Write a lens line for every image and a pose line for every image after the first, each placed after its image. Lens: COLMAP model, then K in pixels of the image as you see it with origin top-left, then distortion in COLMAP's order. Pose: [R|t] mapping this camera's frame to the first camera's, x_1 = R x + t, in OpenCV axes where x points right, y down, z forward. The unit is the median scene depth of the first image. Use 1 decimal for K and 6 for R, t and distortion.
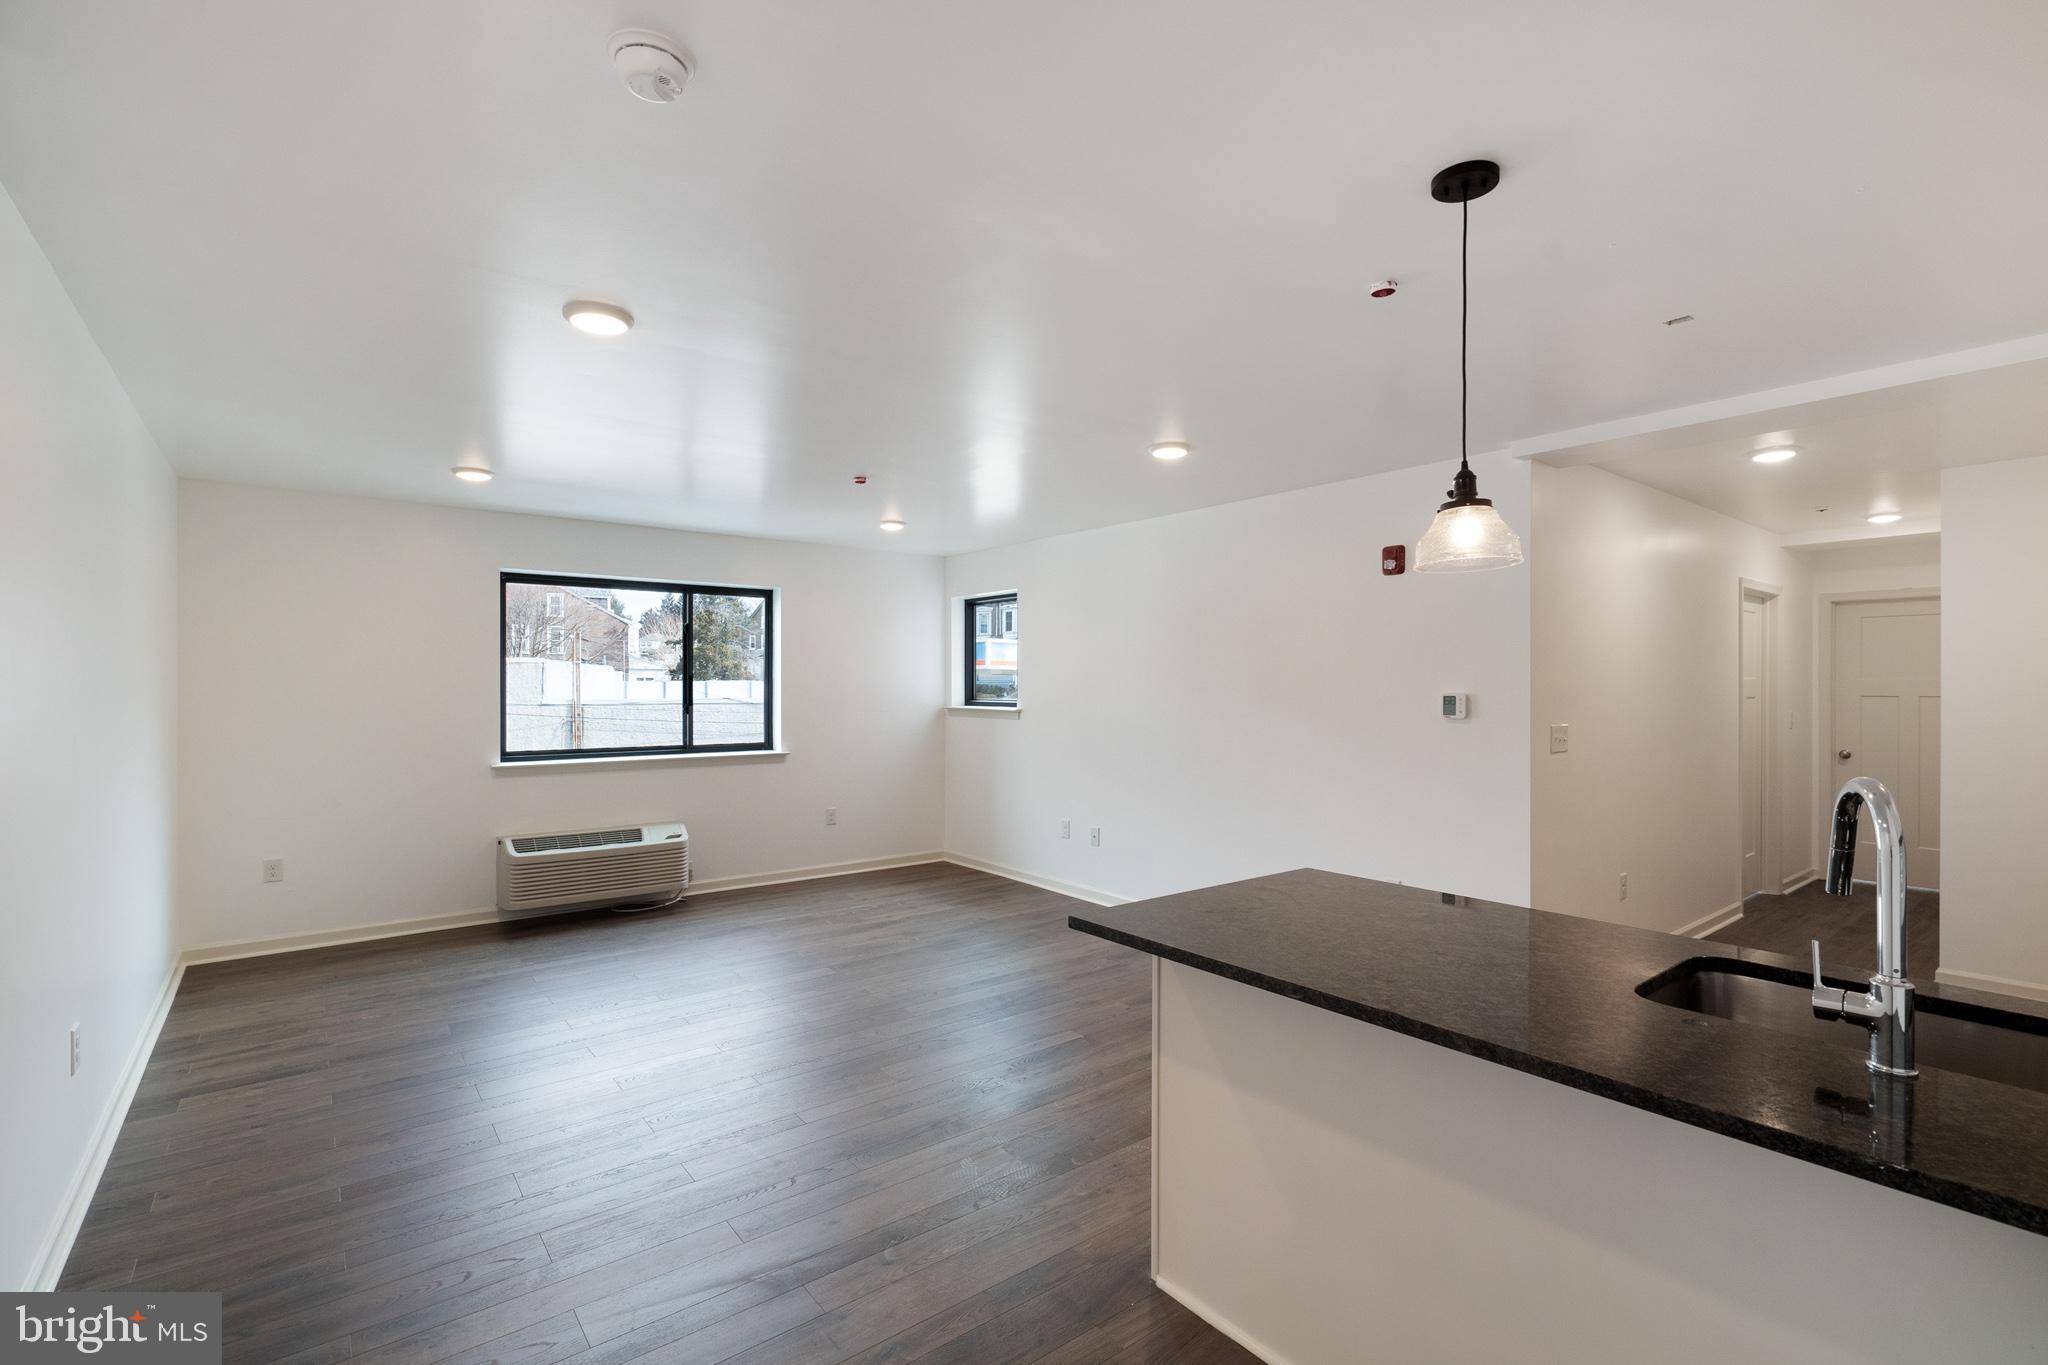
lens RADIAL K [[928.9, 0, 1026.1], [0, 928.9, 687.7], [0, 0, 1]] dist [0.003446, 0.000639]
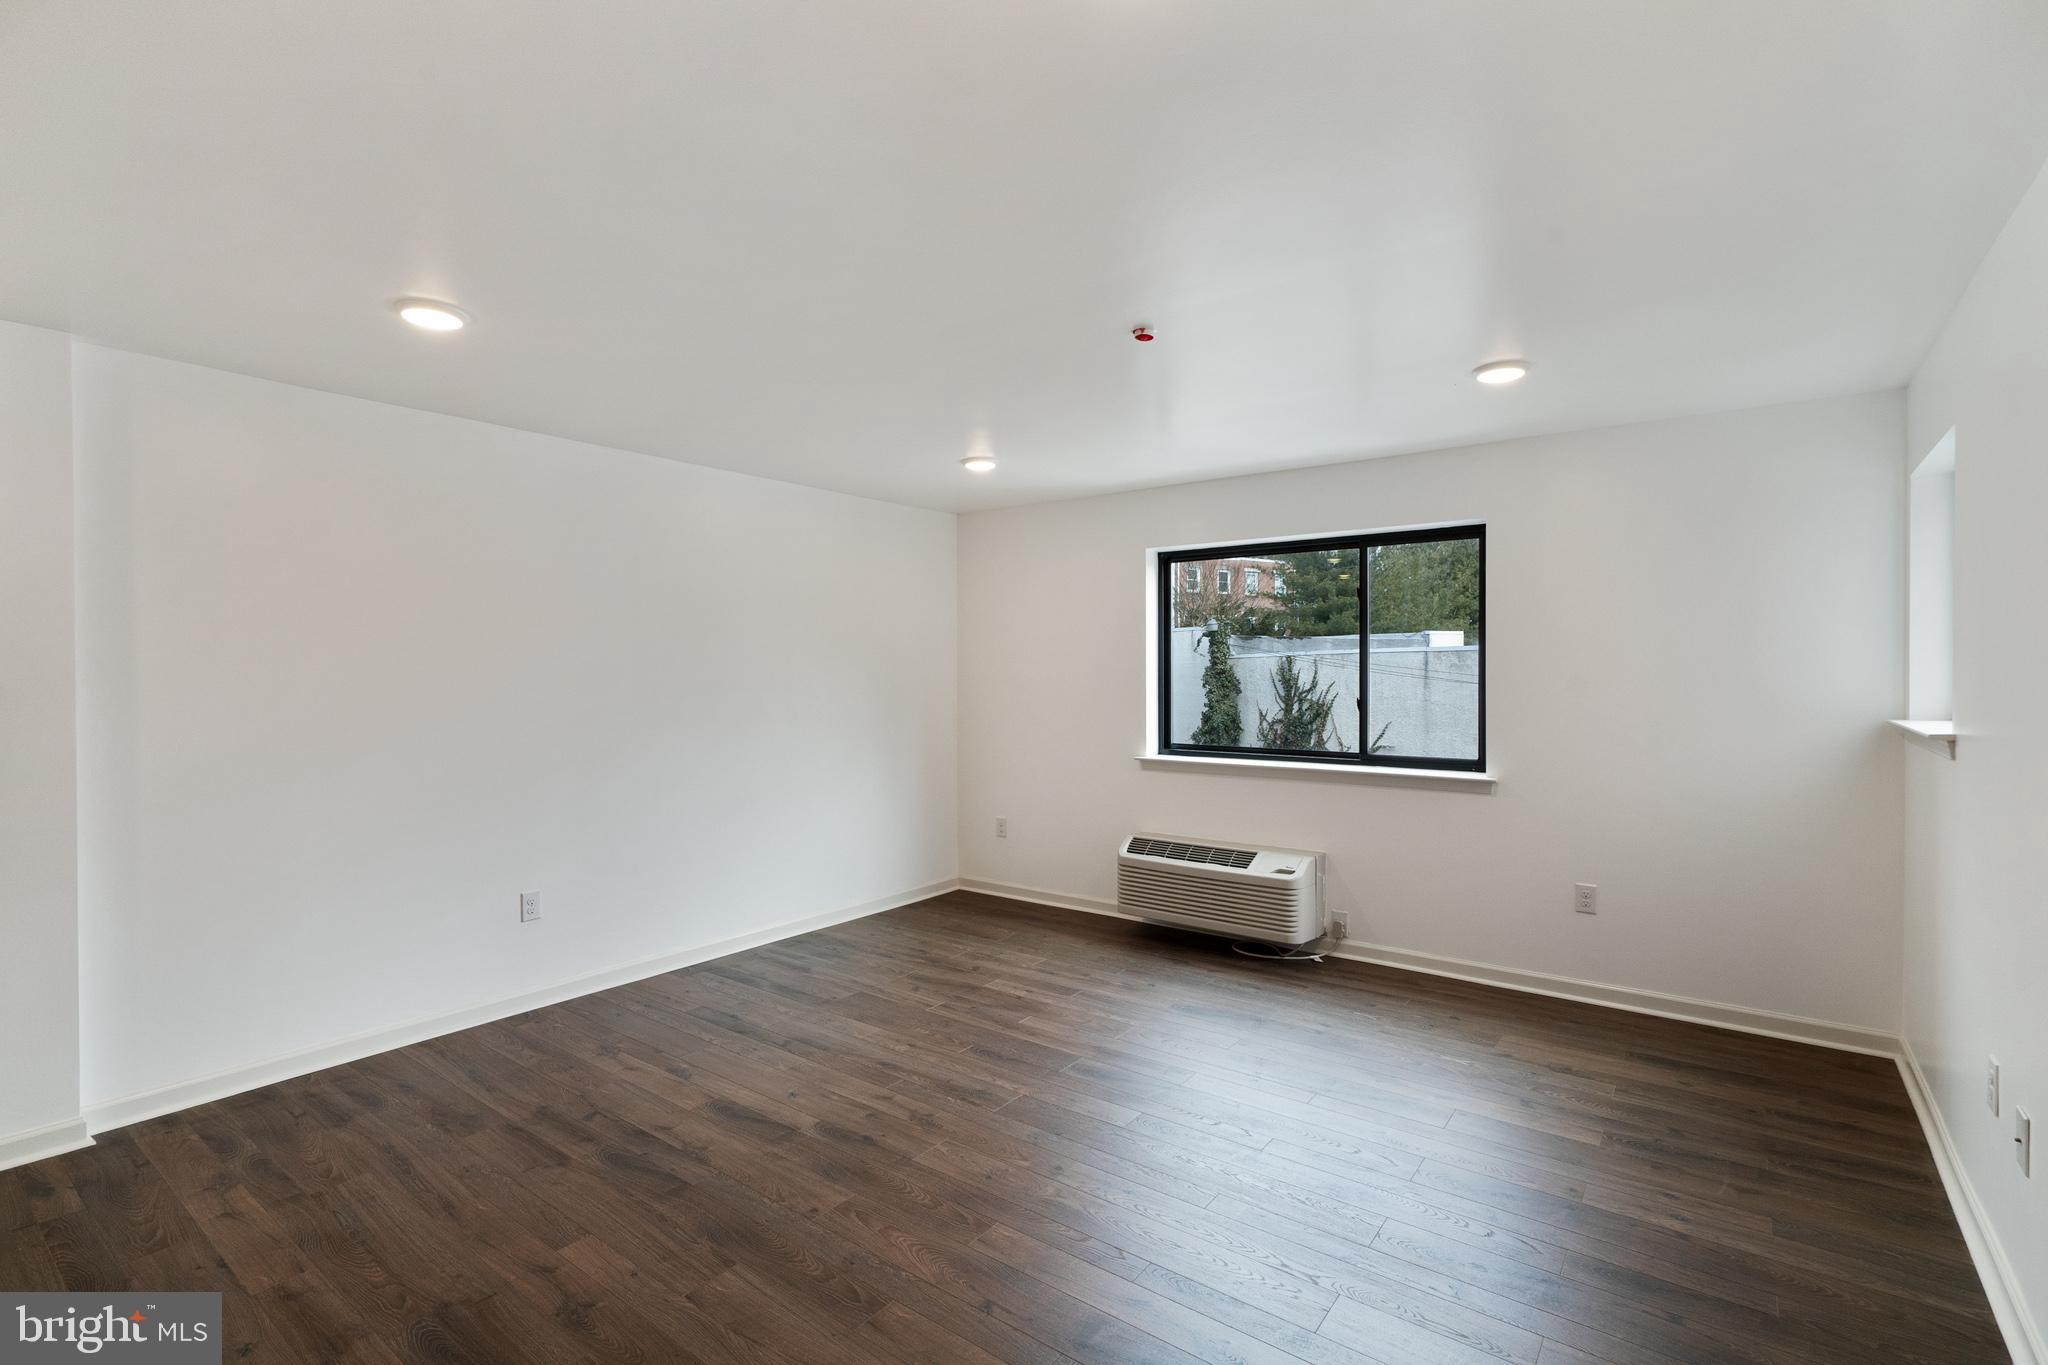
lens RADIAL K [[946.7, 0, 1022.4], [0, 946.7, 674.6], [0, 0, 1]] dist [-0.002697, -0.000049]
pose [[0.252415, 0.003693, -0.967612, 0.324209], [-0.000920, 0.999993, 0.003577, -0.002909], [0.967619, -0.000012, 0.252417, 0.626060]]
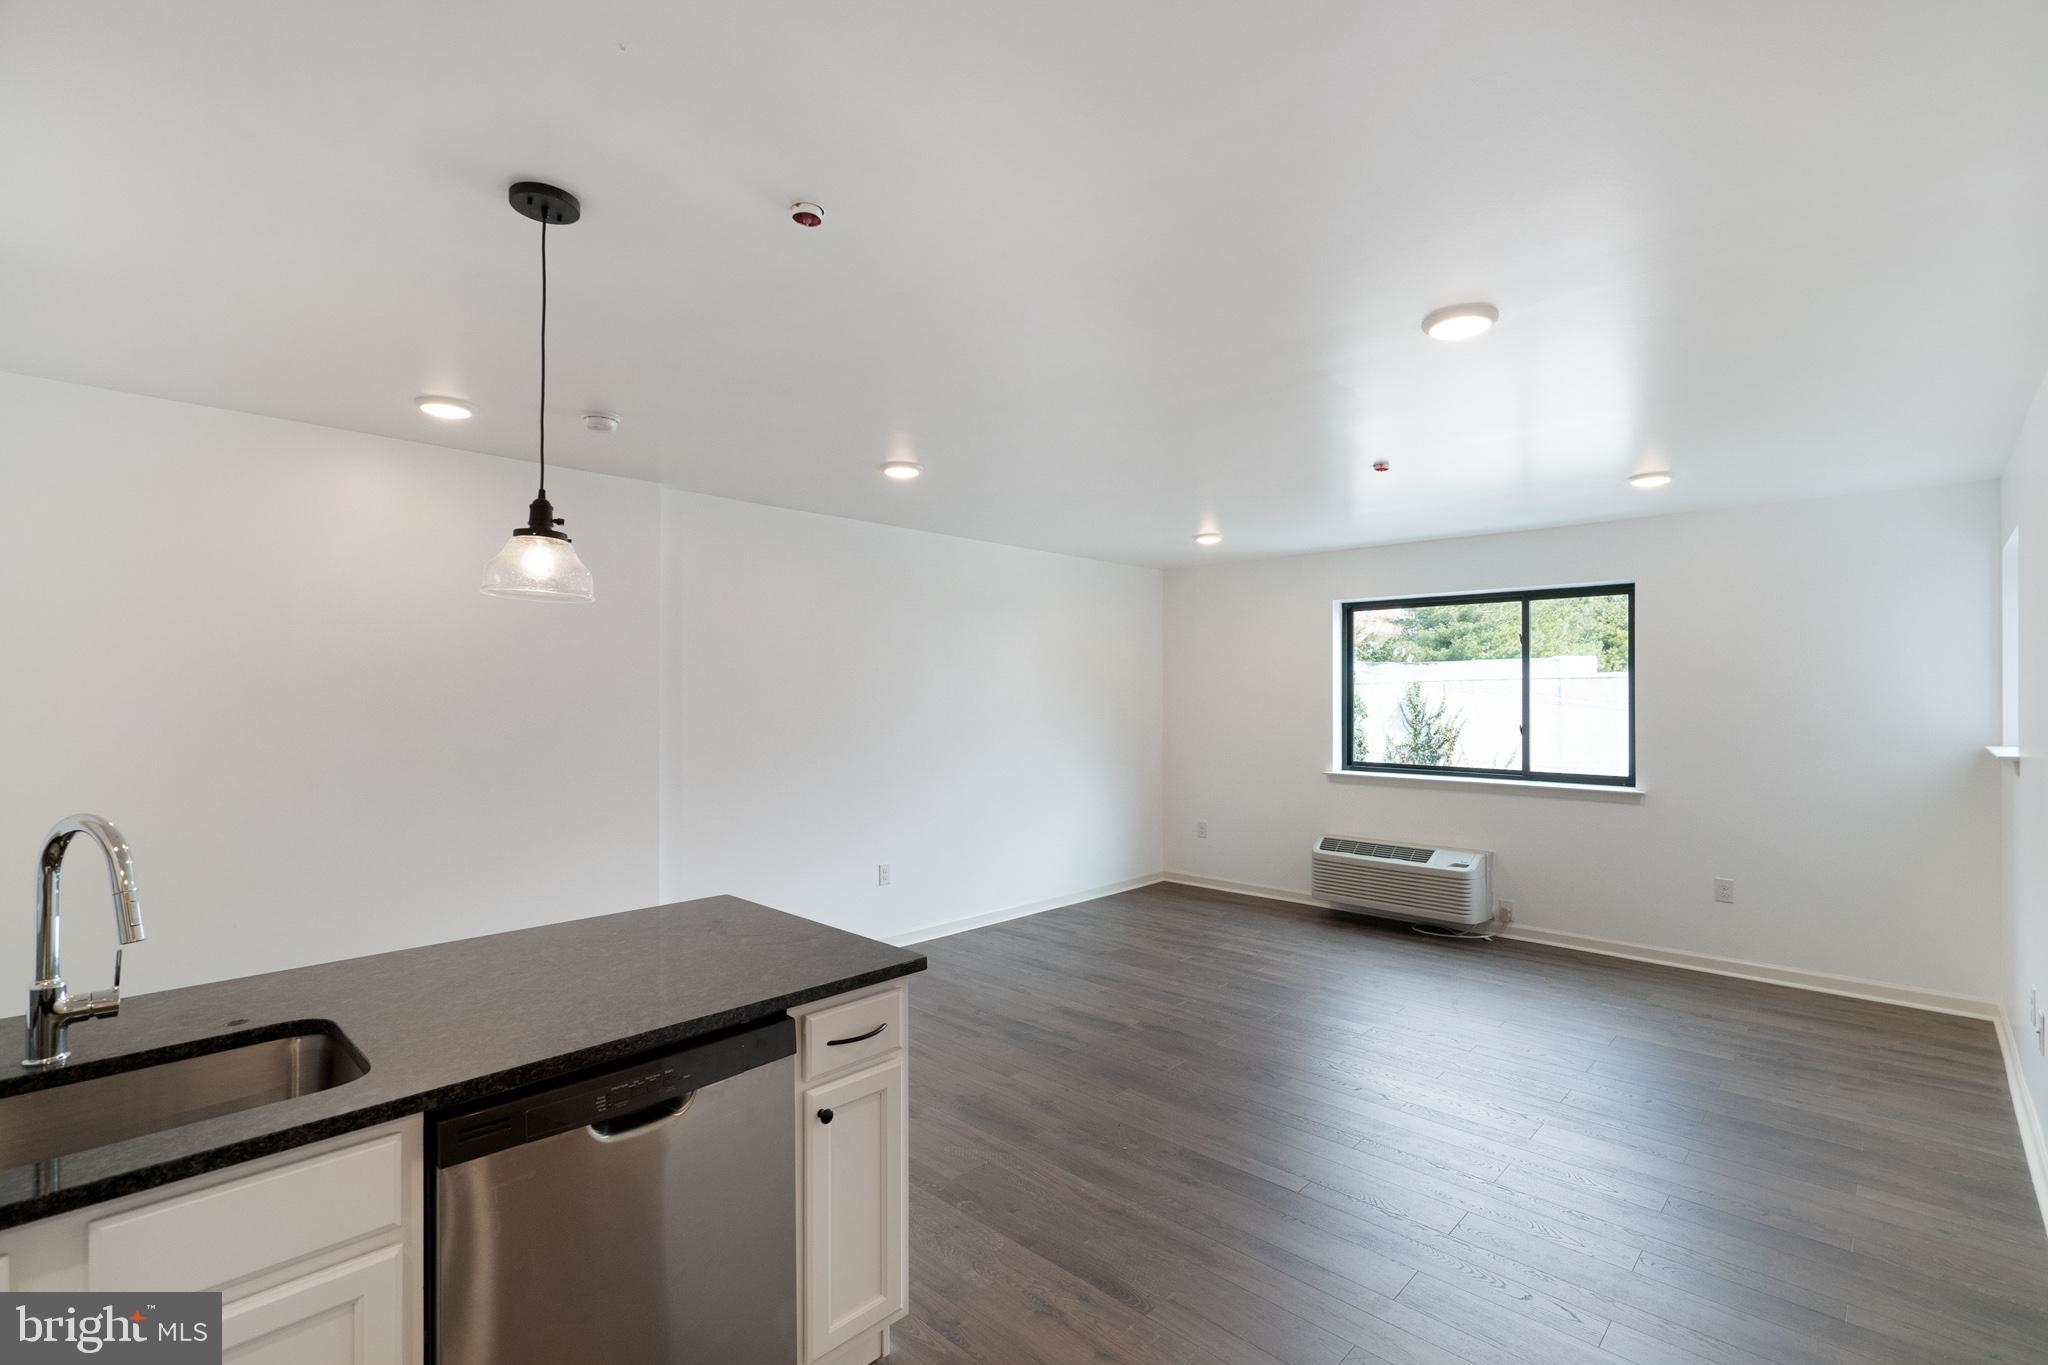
lens RADIAL K [[928.9, 0, 1026.1], [0, 928.9, 687.7], [0, 0, 1]] dist [0.003446, 0.000639]
pose [[0.143737, -0.005752, -0.989599, 0.502498], [-0.004696, 0.999968, -0.006494, -0.010587], [0.989605, 0.005581, 0.143705, 0.454028]]
